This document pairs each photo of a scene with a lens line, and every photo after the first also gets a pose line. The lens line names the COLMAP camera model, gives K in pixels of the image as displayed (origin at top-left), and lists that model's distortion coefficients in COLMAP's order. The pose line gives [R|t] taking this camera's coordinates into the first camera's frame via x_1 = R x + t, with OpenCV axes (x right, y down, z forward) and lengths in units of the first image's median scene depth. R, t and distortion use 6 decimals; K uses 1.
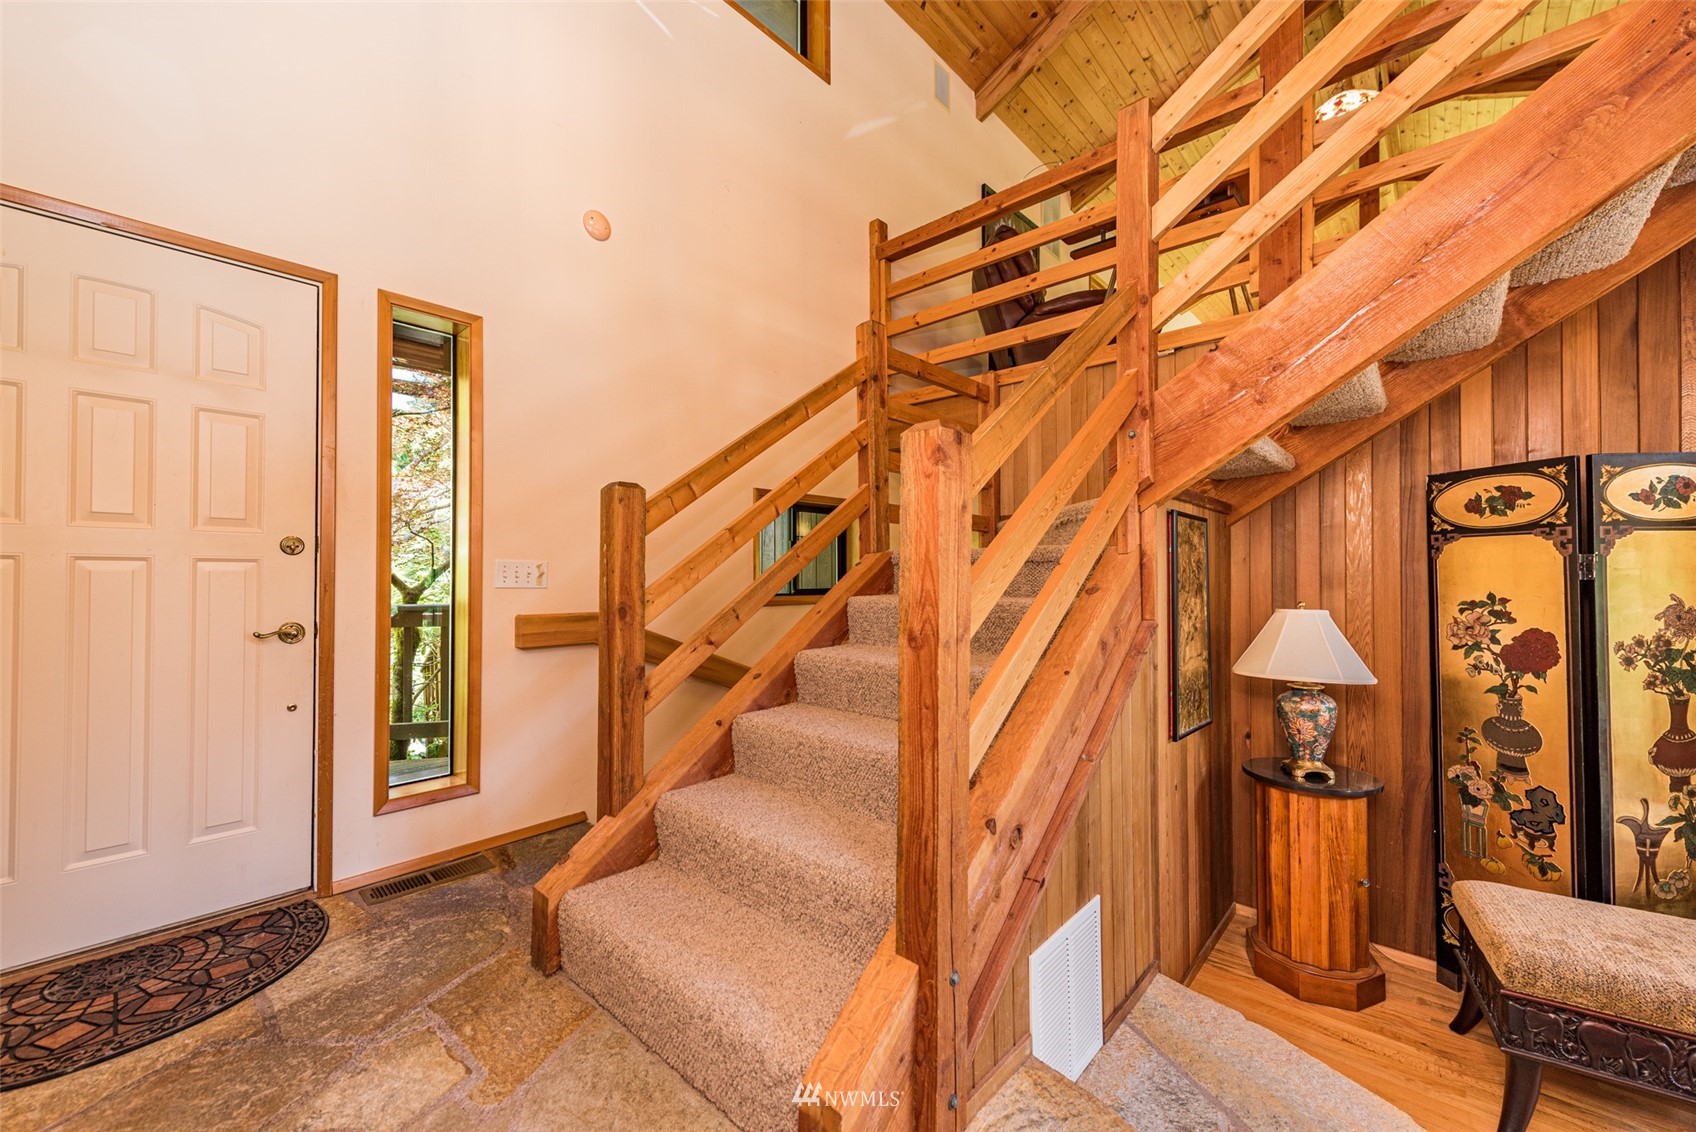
lens RADIAL K [[663.8, 0, 842.3], [0, 663.8, 568.2], [0, 0, 1]] dist [0.017612, -0.005002]
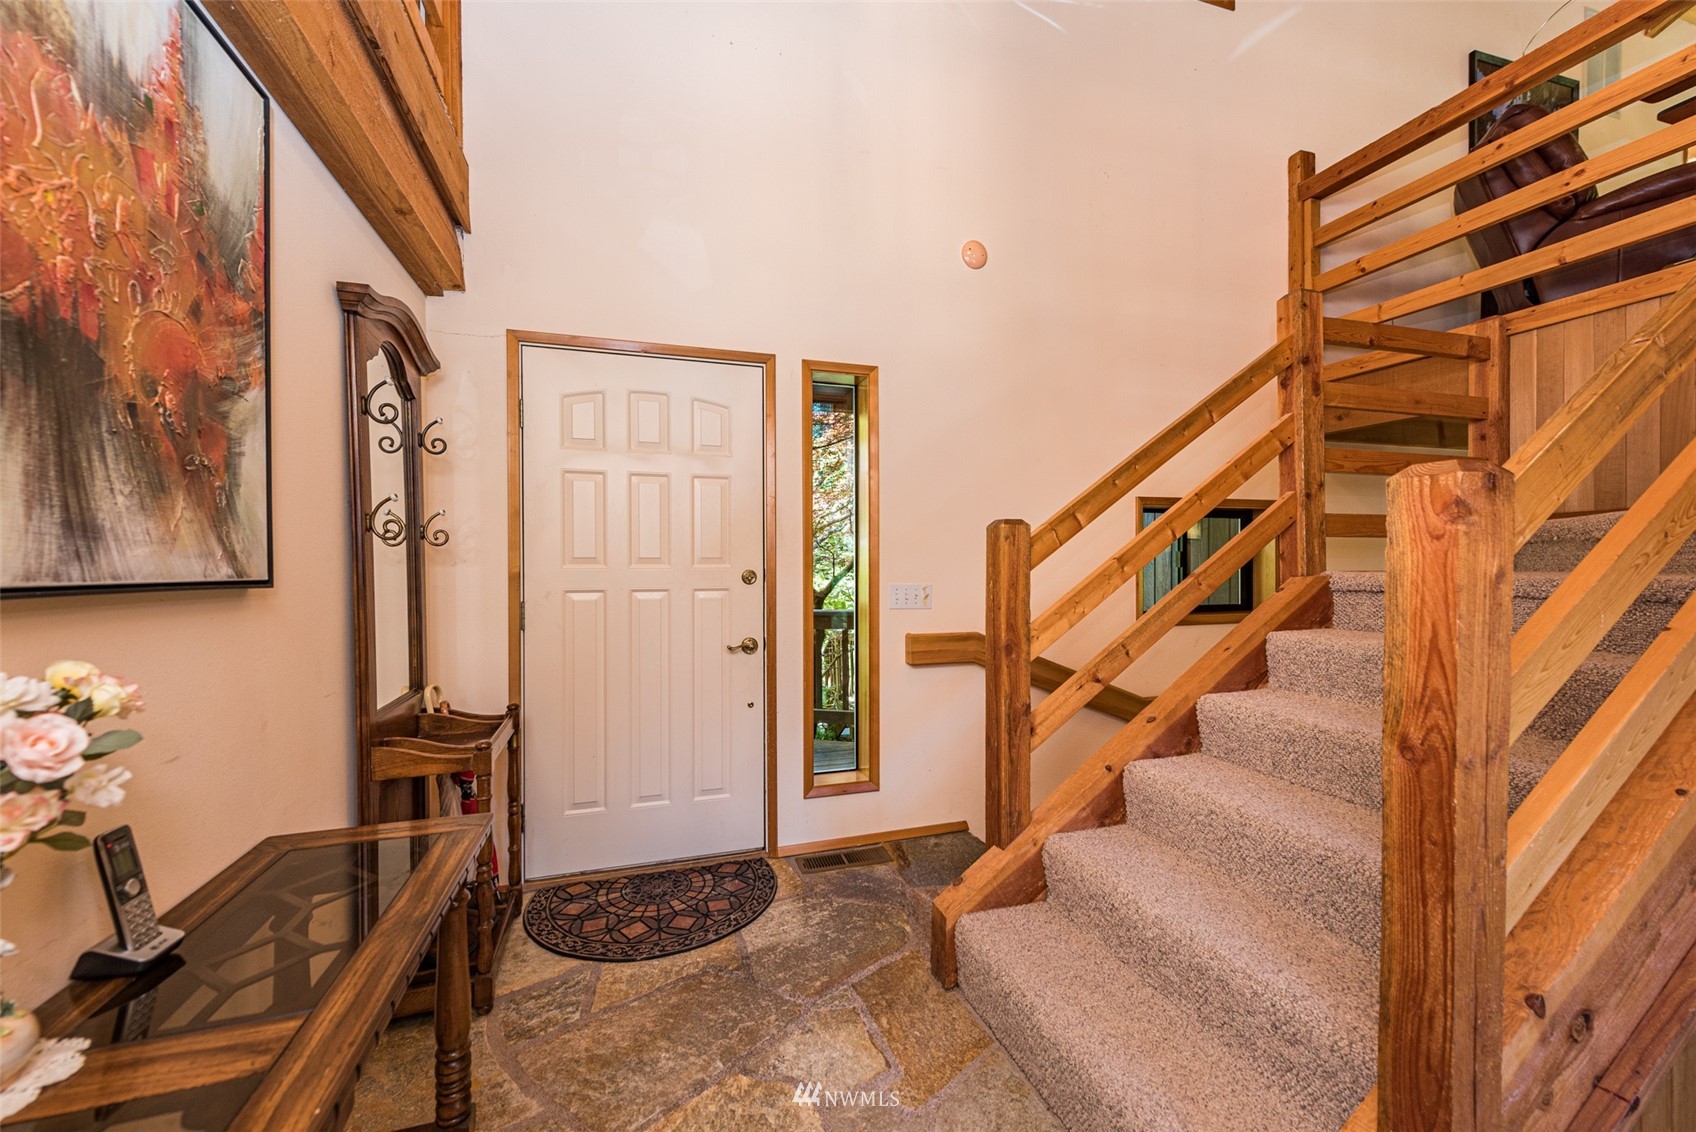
lens RADIAL K [[663.8, 0, 842.3], [0, 663.8, 568.2], [0, 0, 1]] dist [0.017612, -0.005002]
pose [[0.866012, 0.000911, -0.500022, -0.045955], [0.009437, 0.999790, 0.018165, -0.077564], [0.499933, -0.020449, 0.865822, 0.004507]]
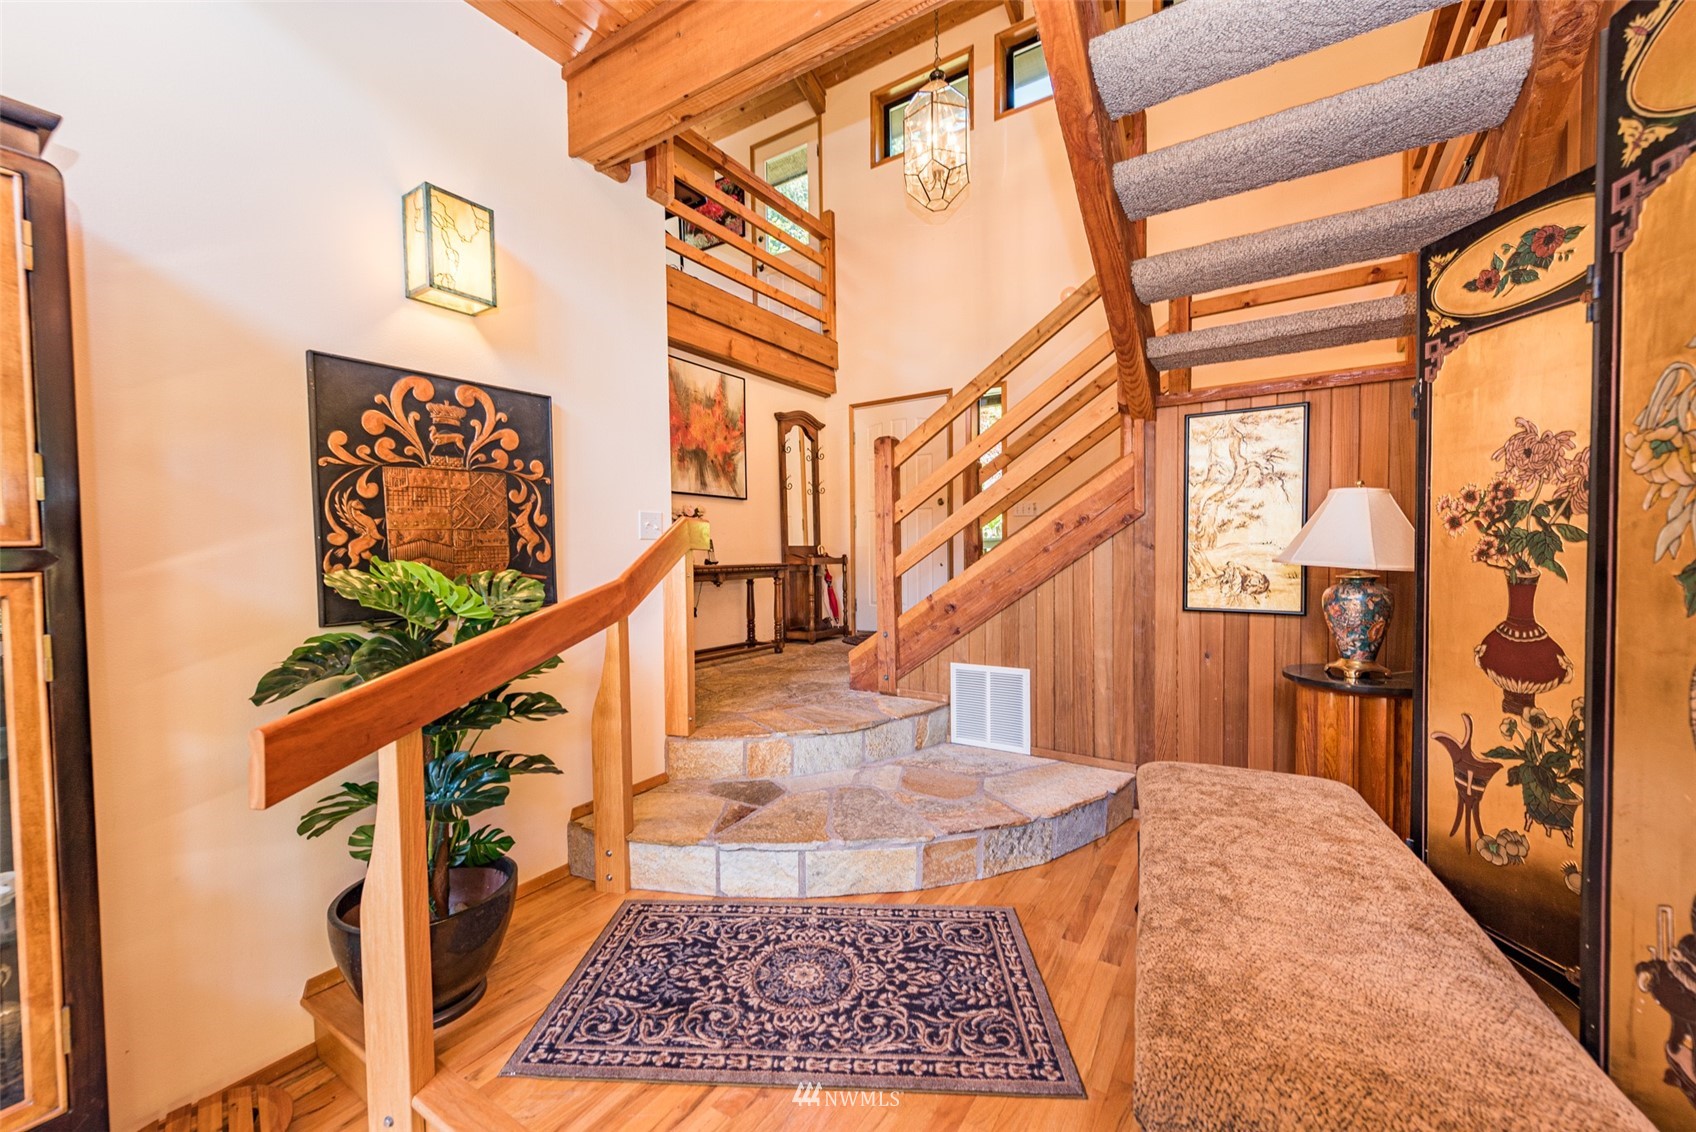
lens RADIAL K [[663.8, 0, 842.3], [0, 663.8, 568.2], [0, 0, 1]] dist [0.017612, -0.005002]
pose [[0.158127, 0.024749, -0.987109, 1.778745], [0.027844, 0.999177, 0.029512, 0.147760], [0.987026, -0.032152, 0.157308, 0.239309]]
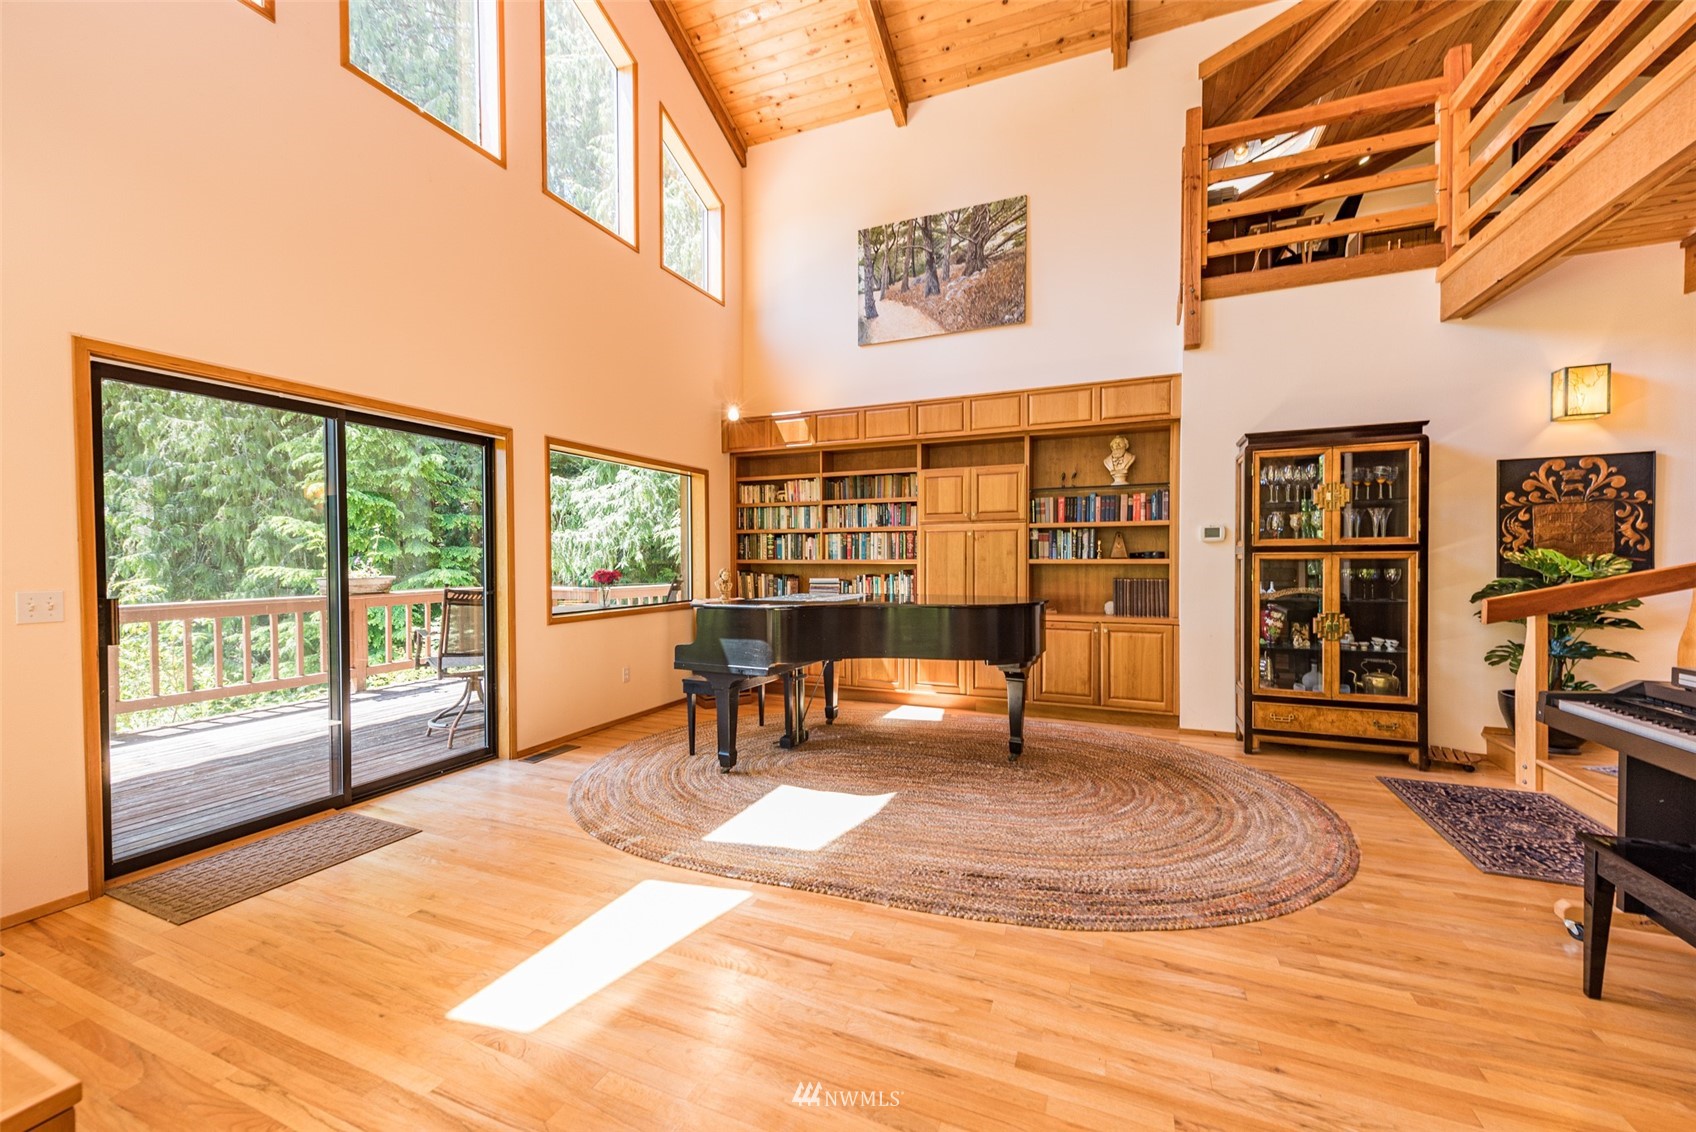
lens RADIAL K [[659.8, 0, 843.2], [0, 659.8, 568.3], [0, 0, 1]] dist [0.006290, -0.000131]
pose [[-0.941946, 0.010129, -0.335612, 3.341133], [0.010301, 0.999946, 0.001267, 0.180224], [0.335606, -0.002264, -0.942000, 0.926465]]
